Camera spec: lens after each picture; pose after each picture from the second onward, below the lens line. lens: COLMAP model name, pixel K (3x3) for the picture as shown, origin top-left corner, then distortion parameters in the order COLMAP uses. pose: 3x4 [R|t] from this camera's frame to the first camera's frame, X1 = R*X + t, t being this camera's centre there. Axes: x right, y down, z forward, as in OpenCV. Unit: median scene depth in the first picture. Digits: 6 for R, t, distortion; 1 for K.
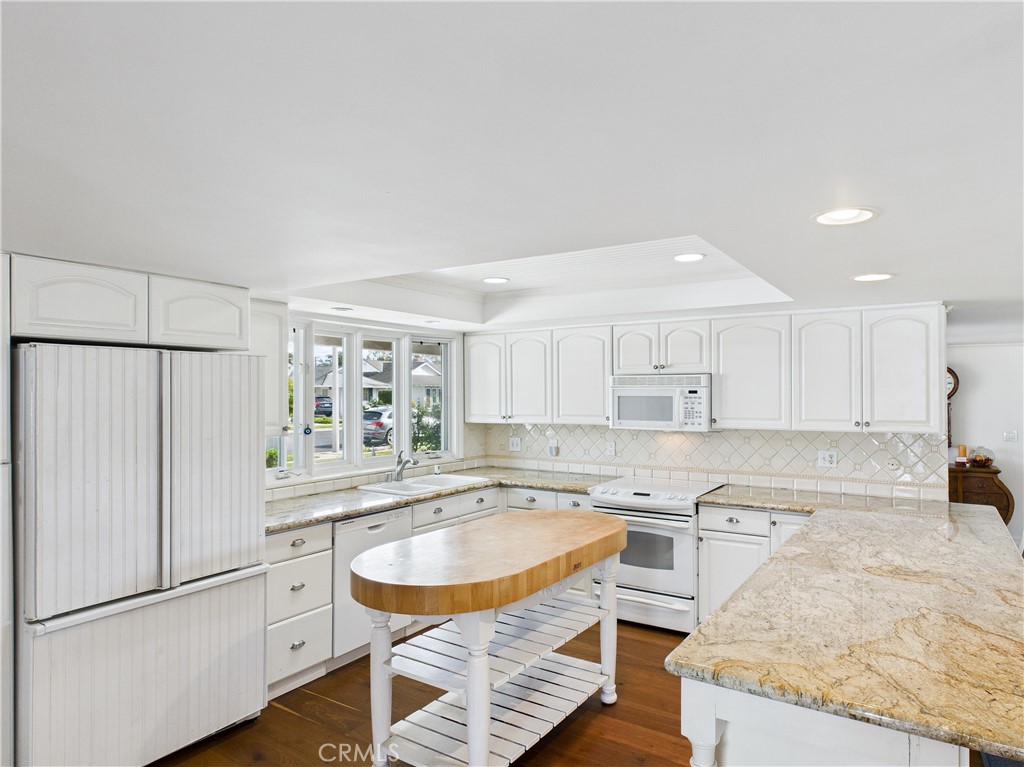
lens RADIAL K [[617.4, 0, 572.7], [0, 617.4, 384.0], [0, 0, 1]] dist [0.000320, -0.001288]
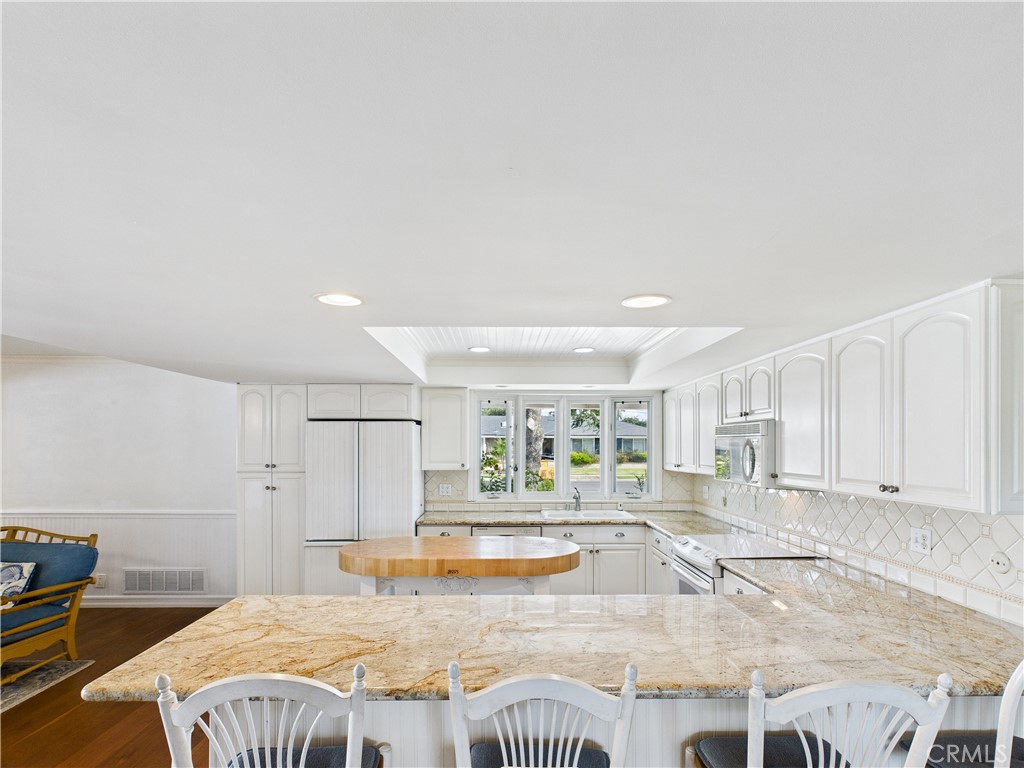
lens RADIAL K [[539.3, 0, 511.0], [0, 539.3, 434.4], [0, 0, 1]] dist [0.002298, -0.000723]
pose [[0.524650, -0.015265, -0.851181, 0.659238], [0.011214, 0.999876, -0.011019, 0.007078], [0.851244, -0.003764, 0.524756, 0.304756]]
